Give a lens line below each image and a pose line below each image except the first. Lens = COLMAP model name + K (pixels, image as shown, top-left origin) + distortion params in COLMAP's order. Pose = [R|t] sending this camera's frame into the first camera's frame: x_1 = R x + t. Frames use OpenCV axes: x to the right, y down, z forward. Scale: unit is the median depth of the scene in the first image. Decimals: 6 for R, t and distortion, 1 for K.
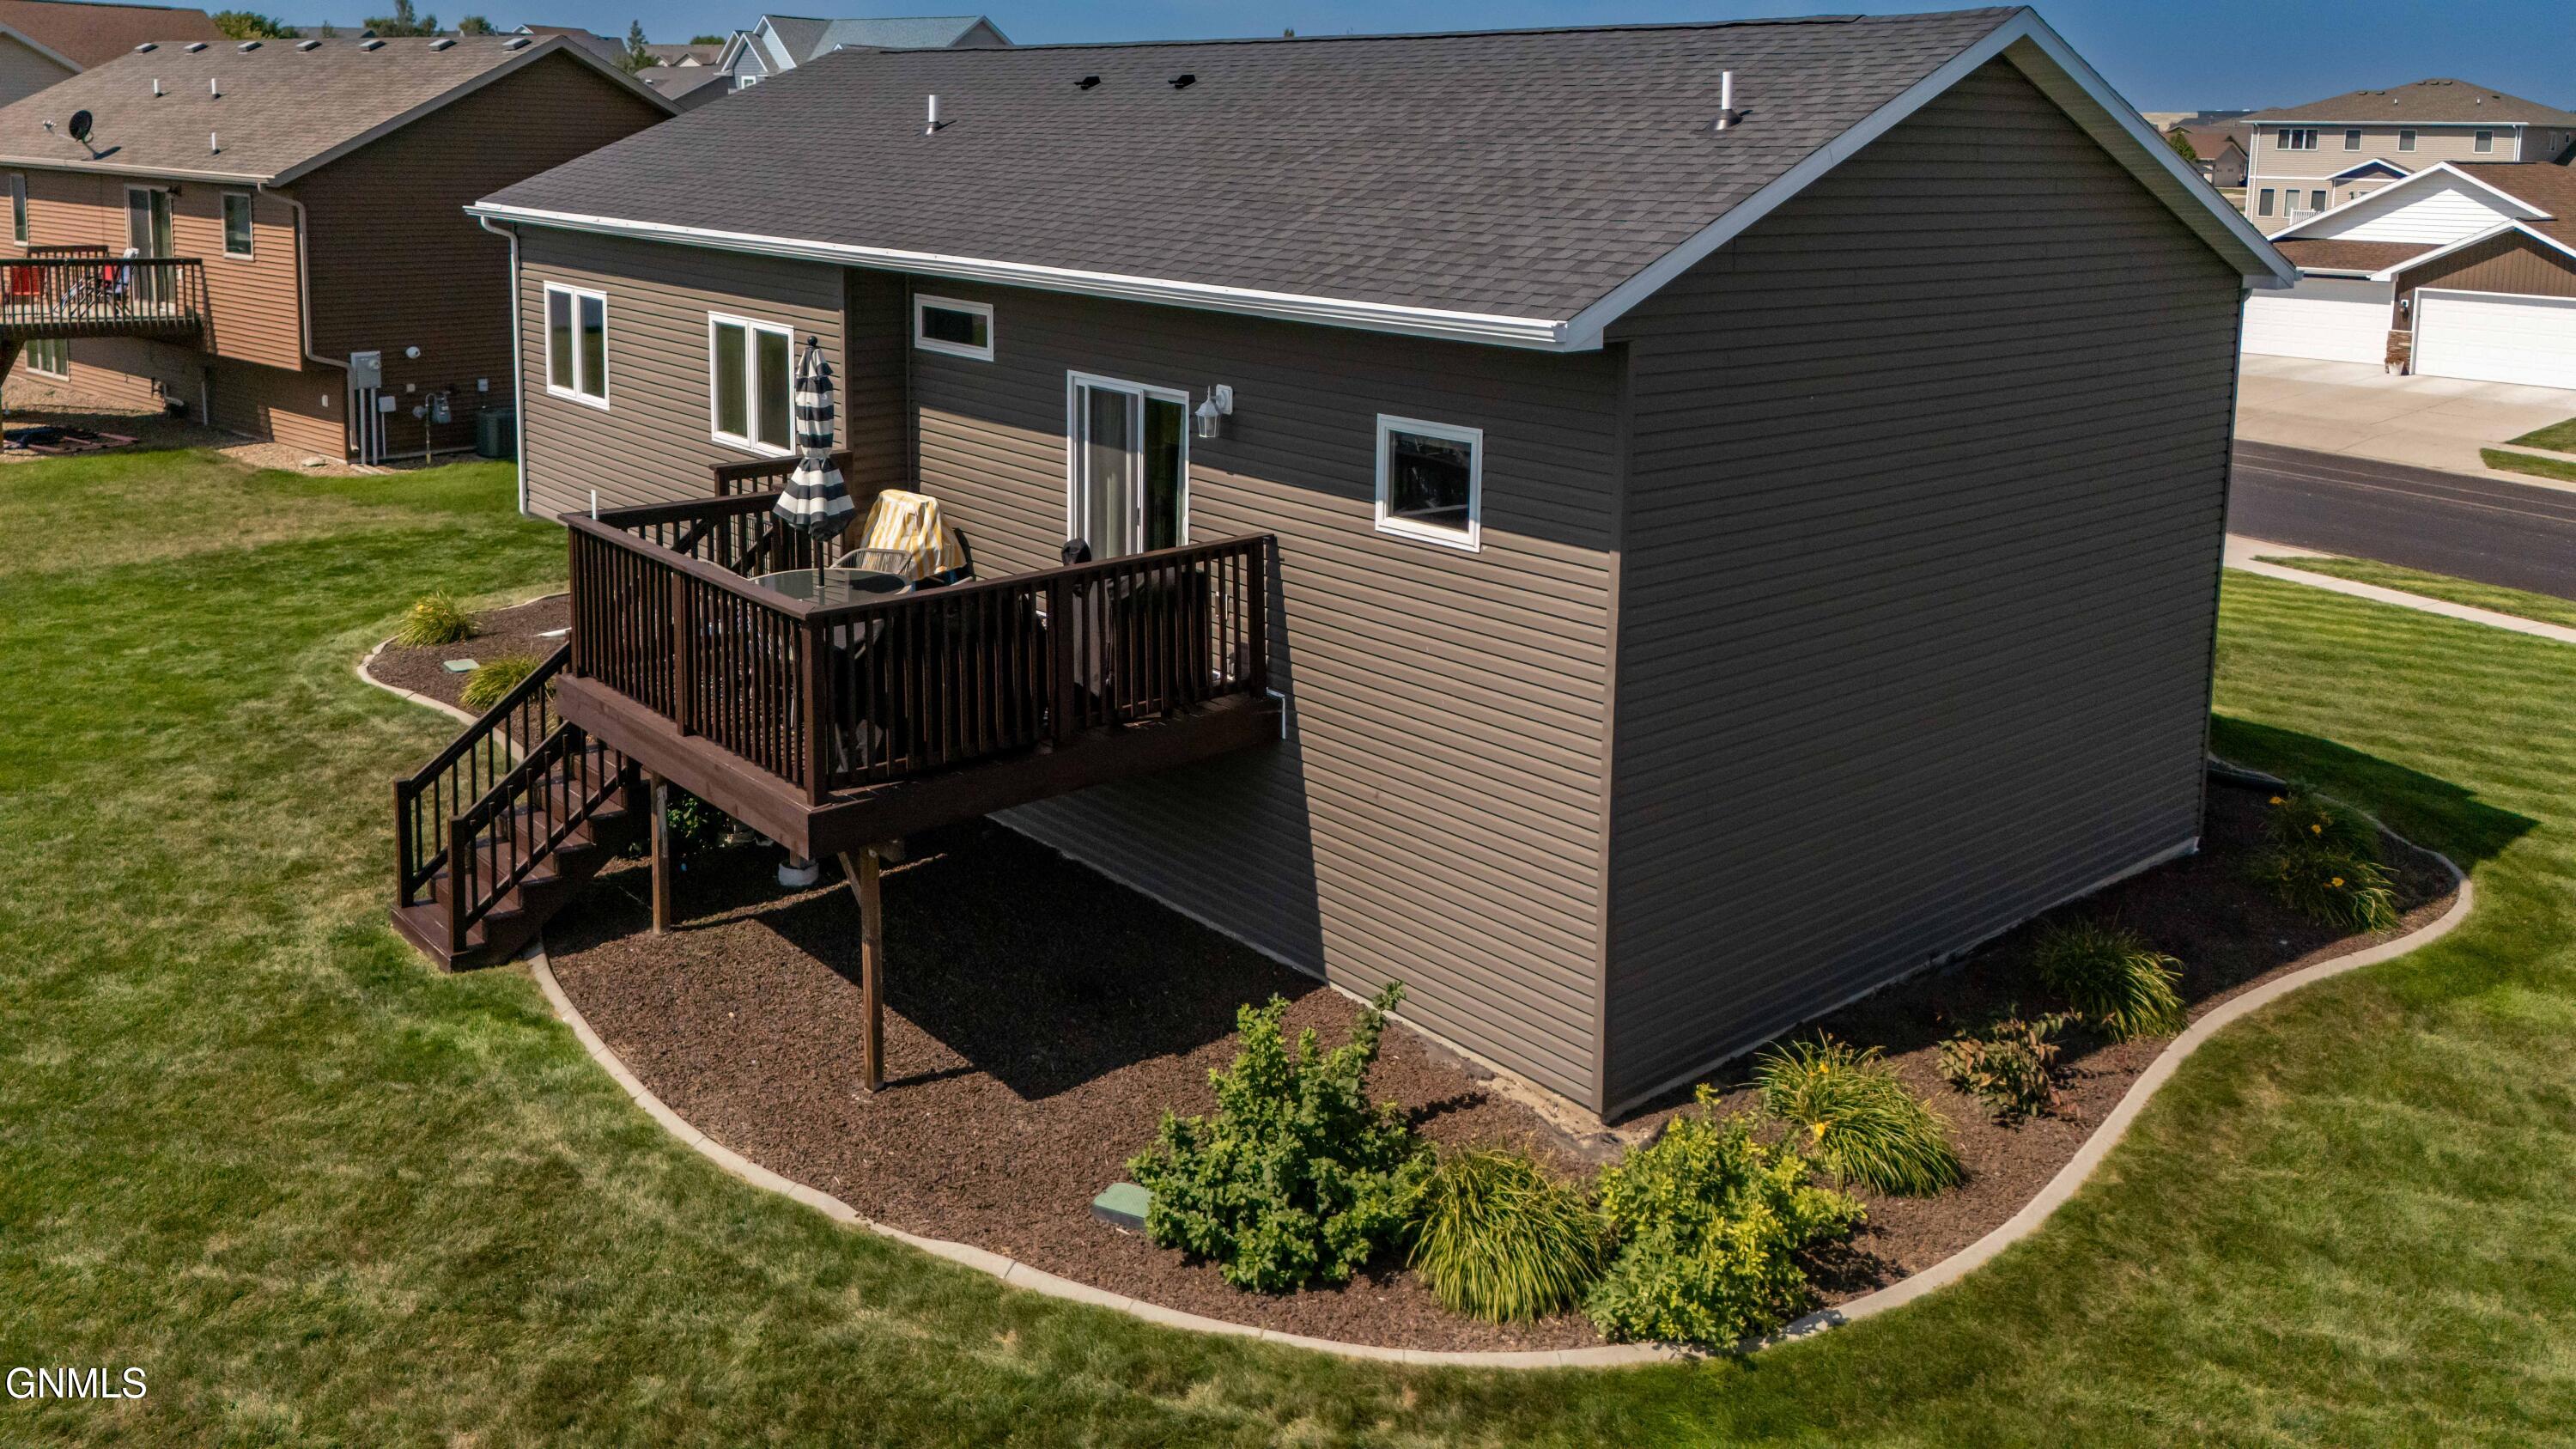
lens RADIAL K [[1902.8, 0, 1325.3], [0, 1902.8, 479.4], [0, 0, 1]] dist [0.072674, -0.000855]
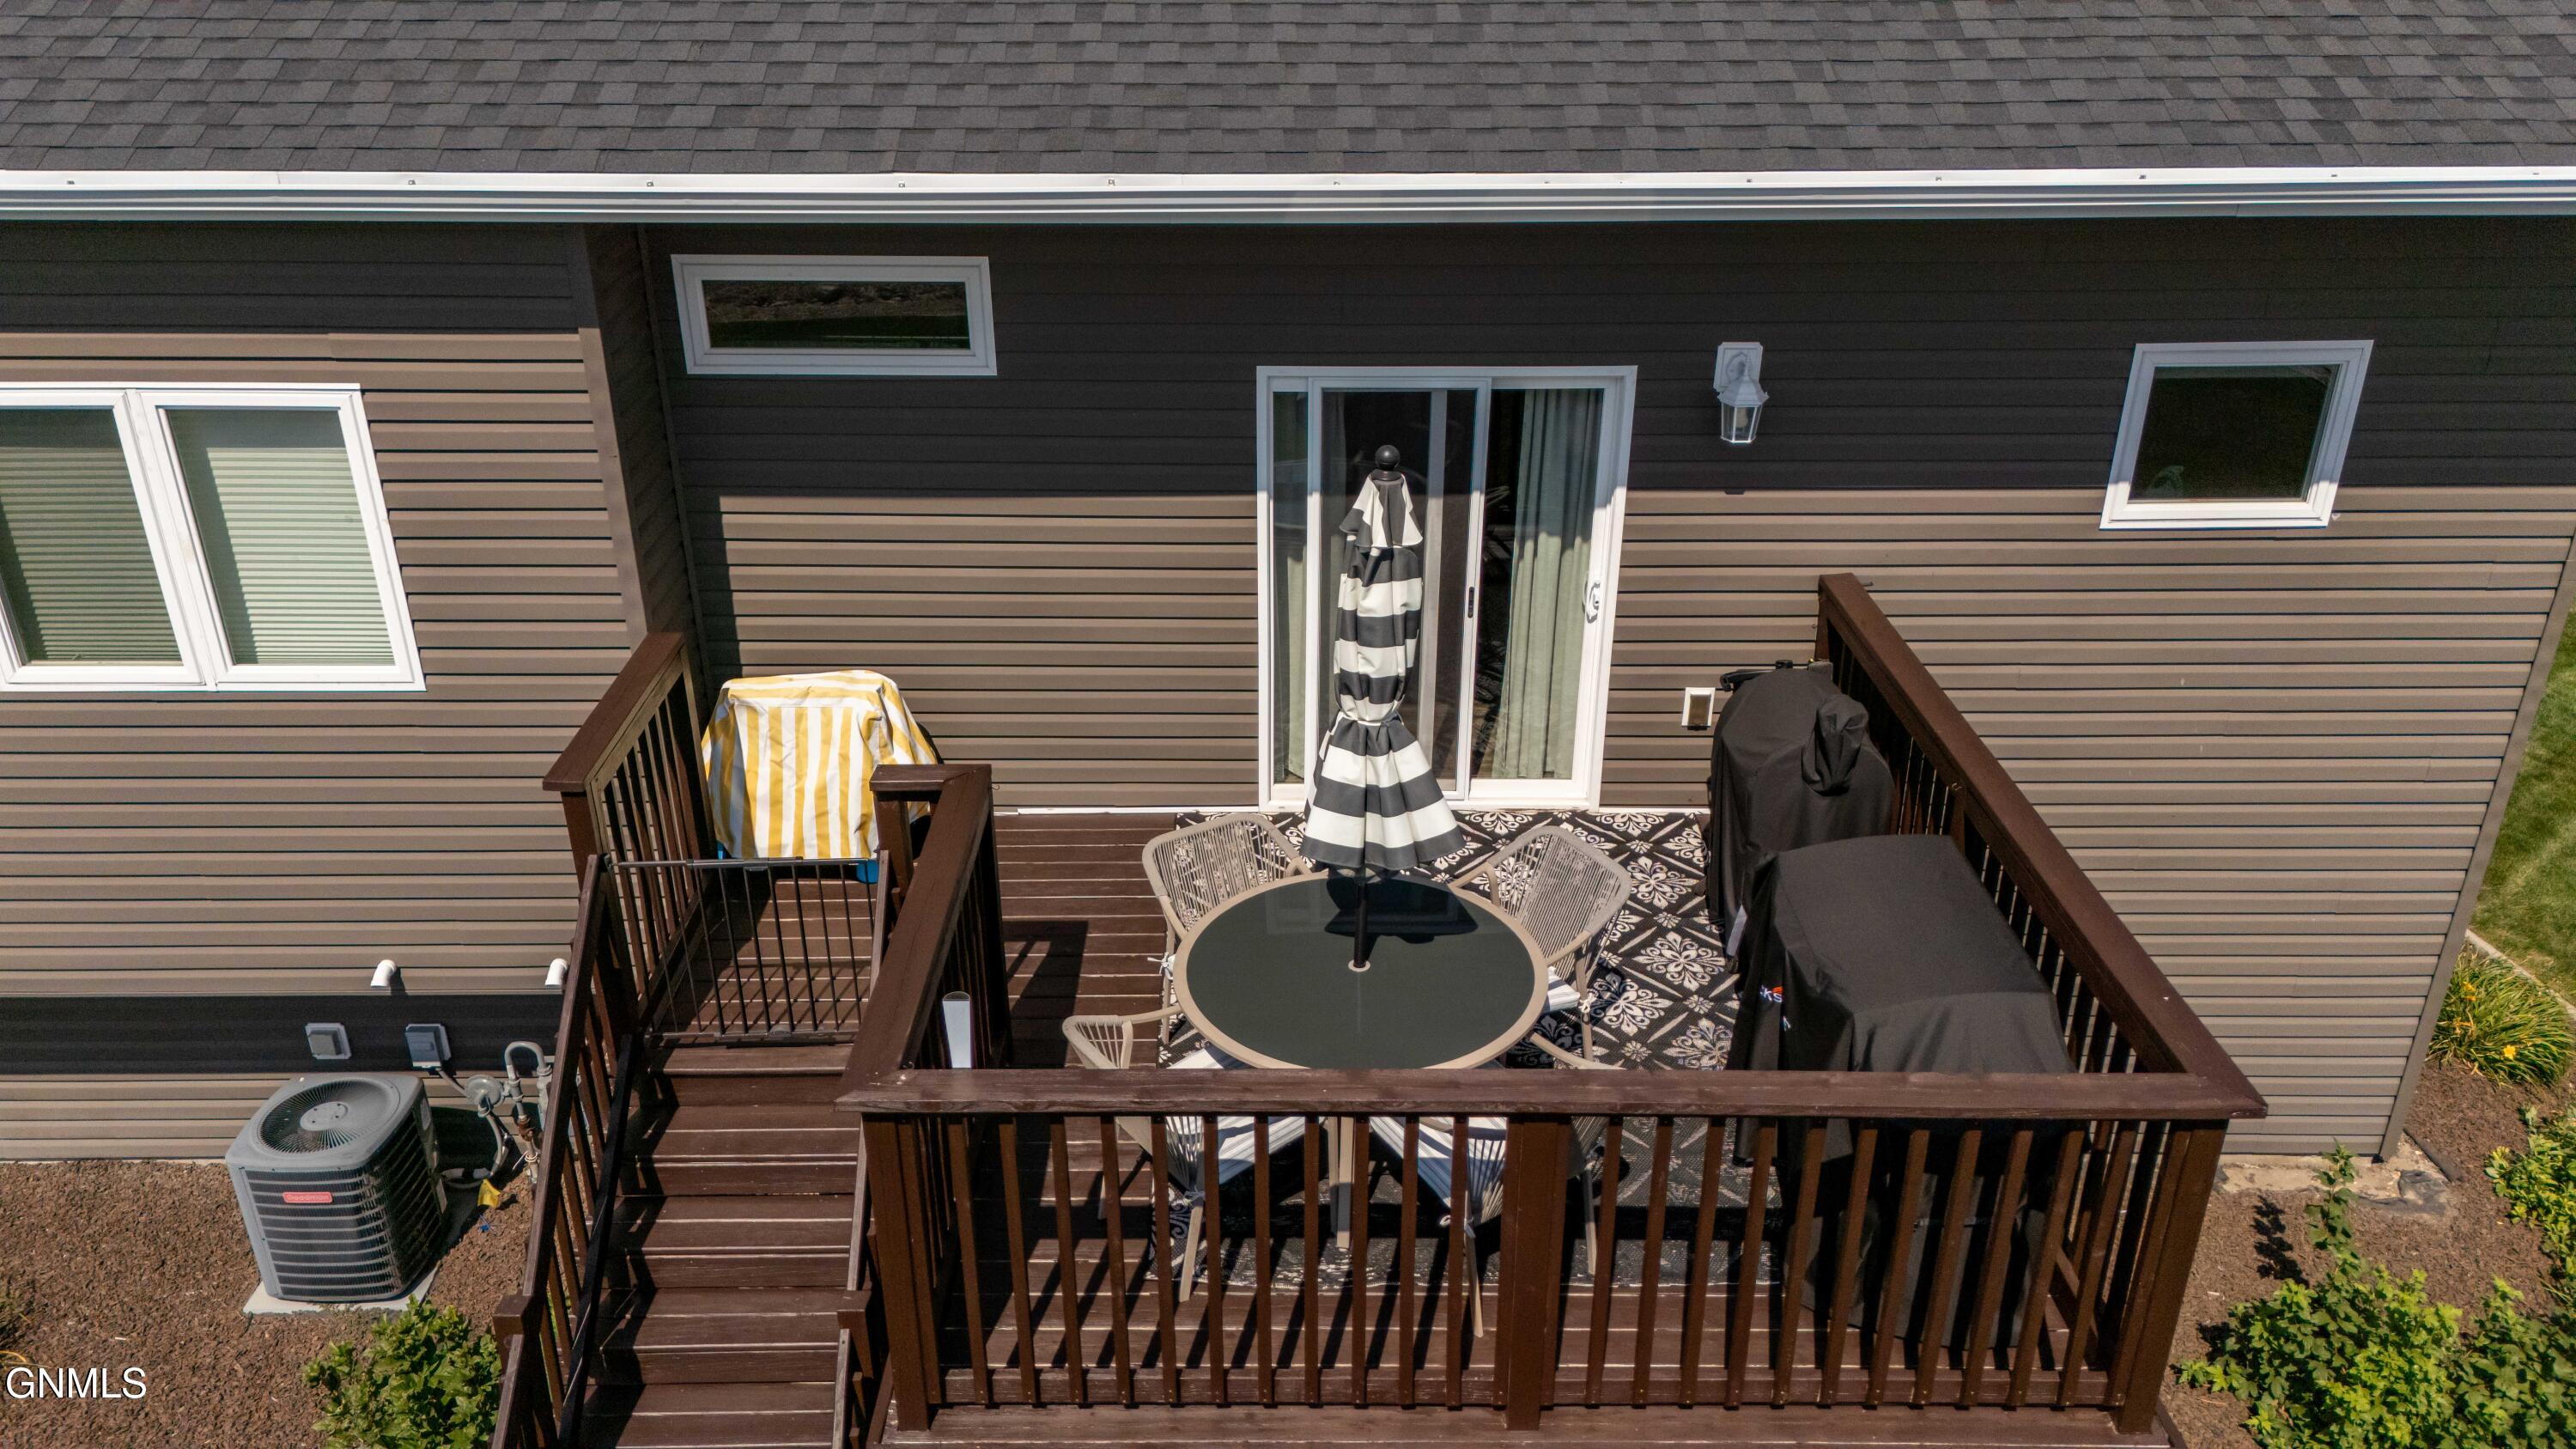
lens RADIAL K [[1907.1, 0, 1295.8], [0, 1907.1, 709.4], [0, 0, 1]] dist [0.088431, -0.088207]
pose [[0.672915, -0.330400, 0.661832, -0.498970], [0.143138, 0.935955, 0.321712, -0.134984], [-0.725739, -0.121751, 0.677111, 0.626257]]
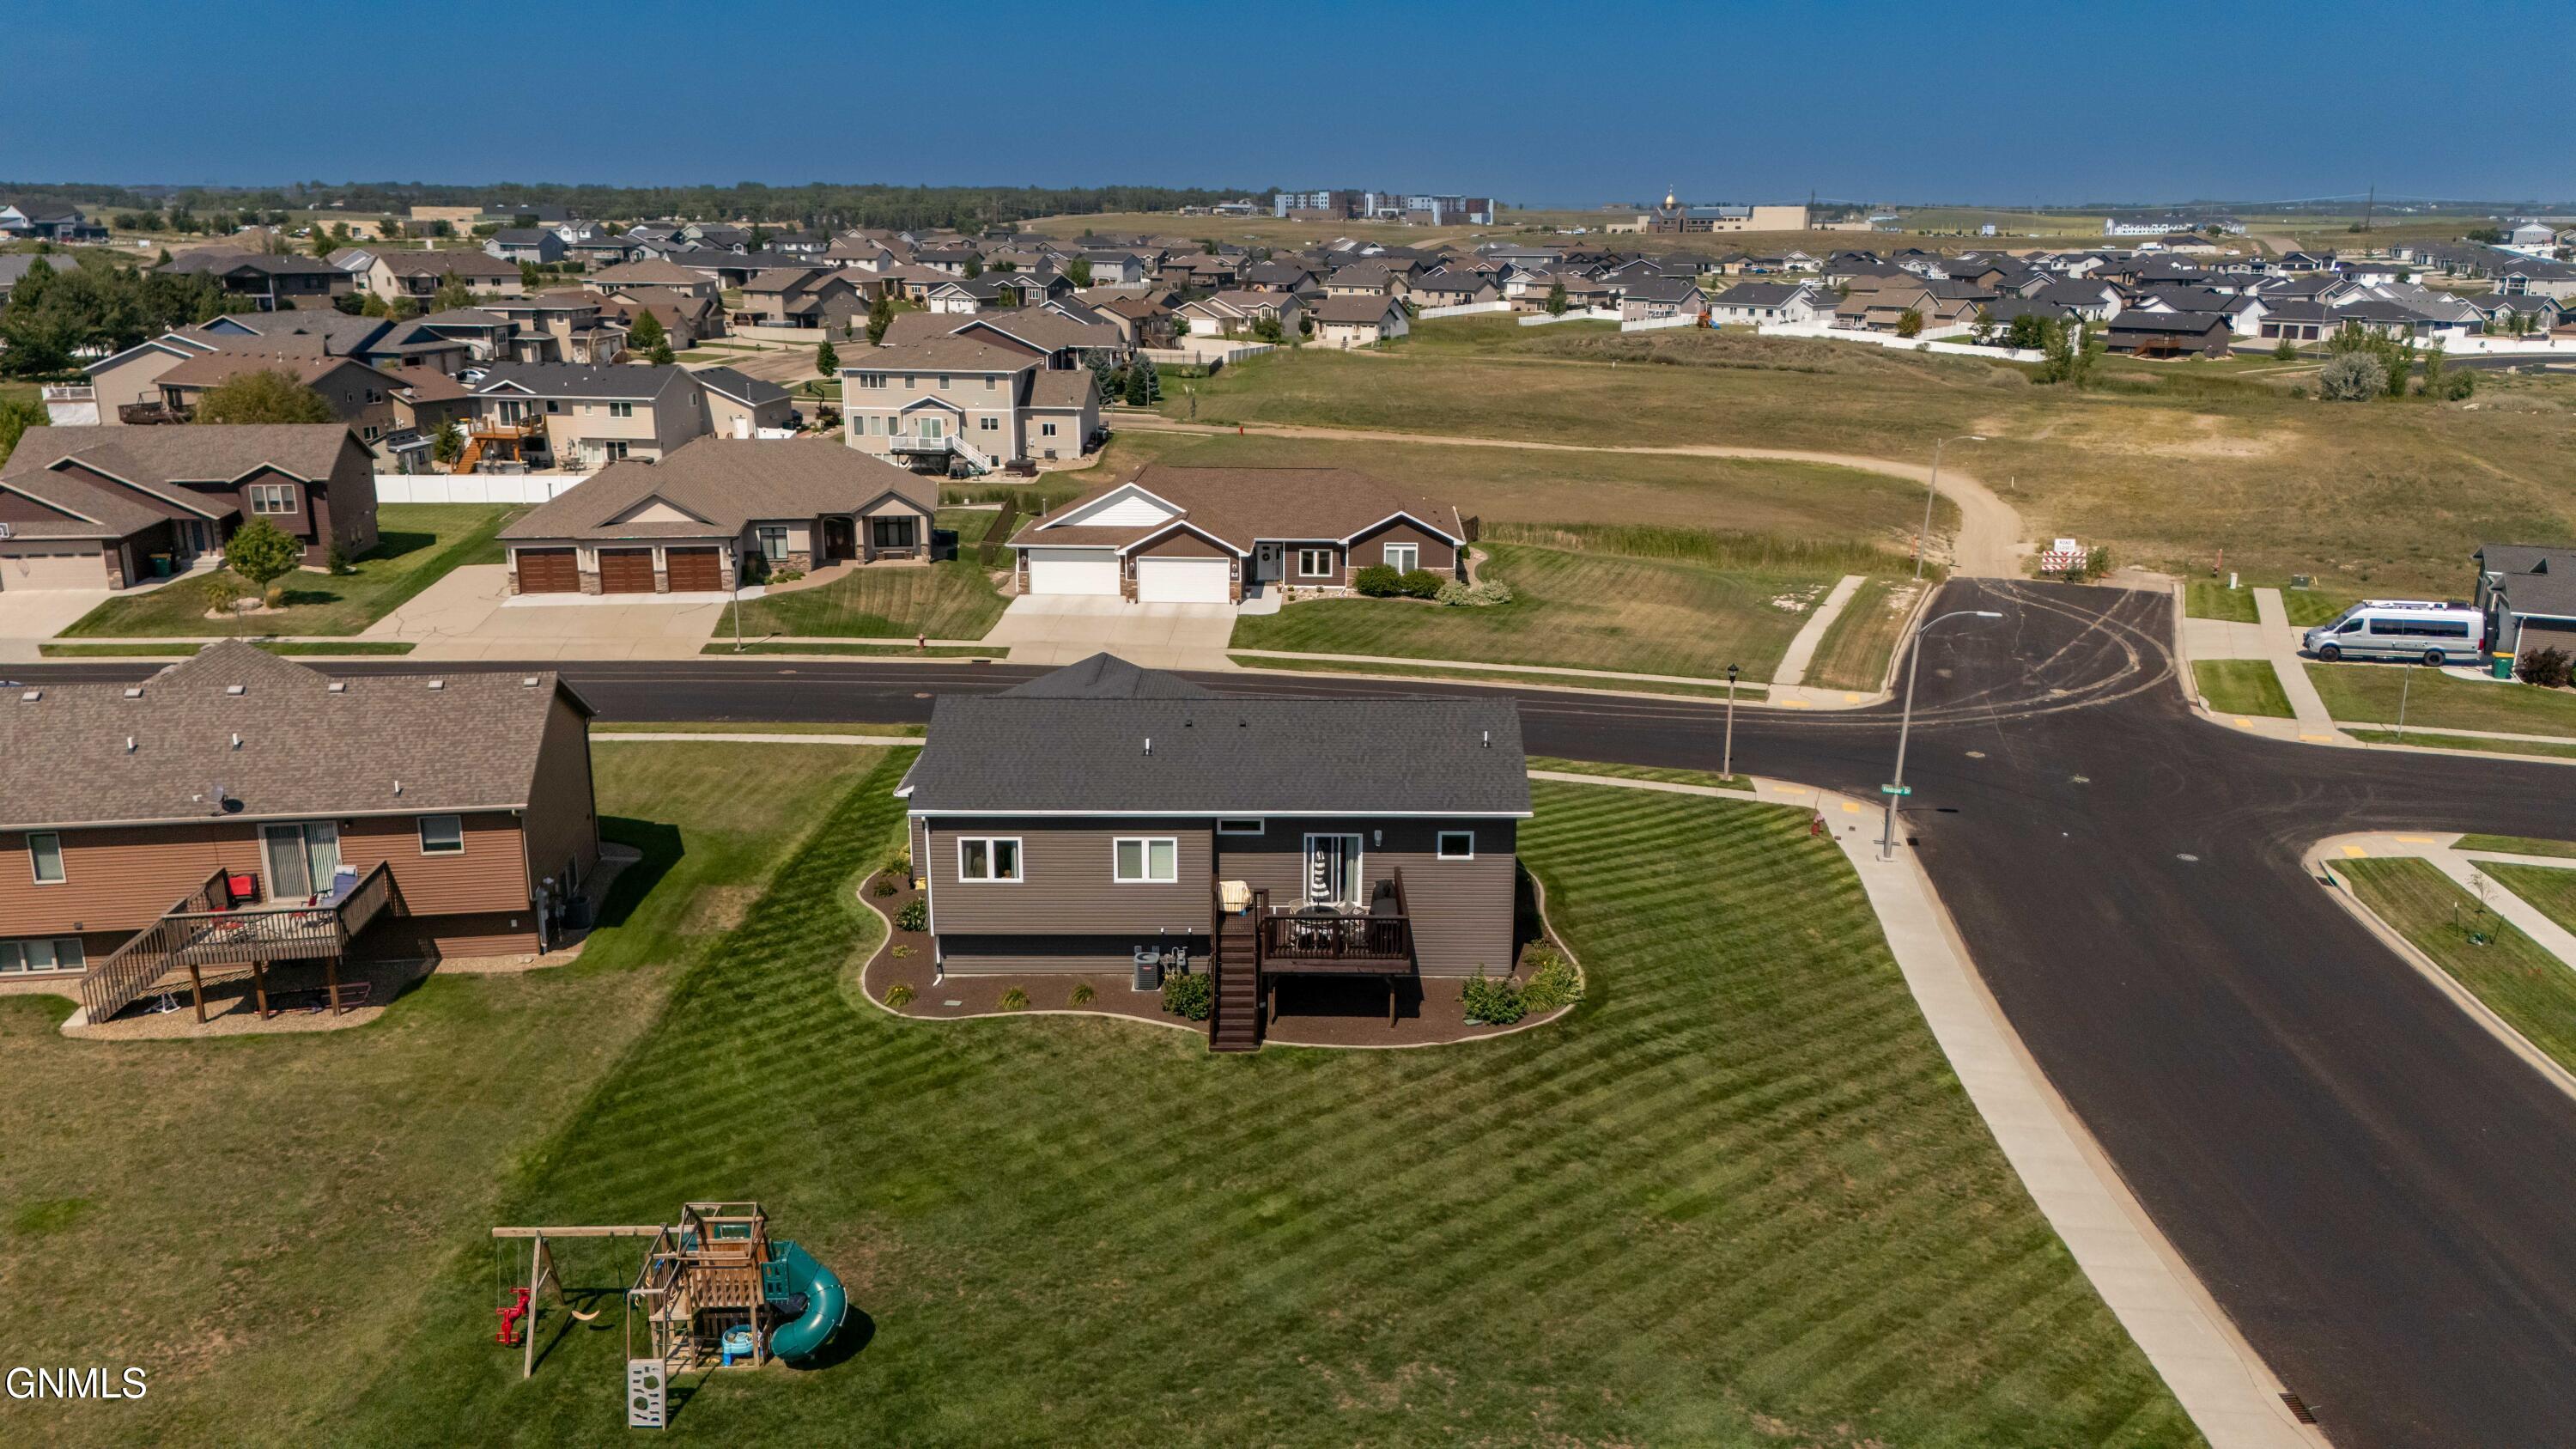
lens RADIAL K [[1855.5, 0, 1288.0], [0, 1855.5, 724.5], [0, 0, 1]] dist [0.058696, -0.047707]
pose [[0.681392, -0.203939, 0.702933, -2.383905], [0.141589, 0.978984, 0.146778, -0.720688], [-0.718093, -0.000485, 0.695947, -1.232469]]
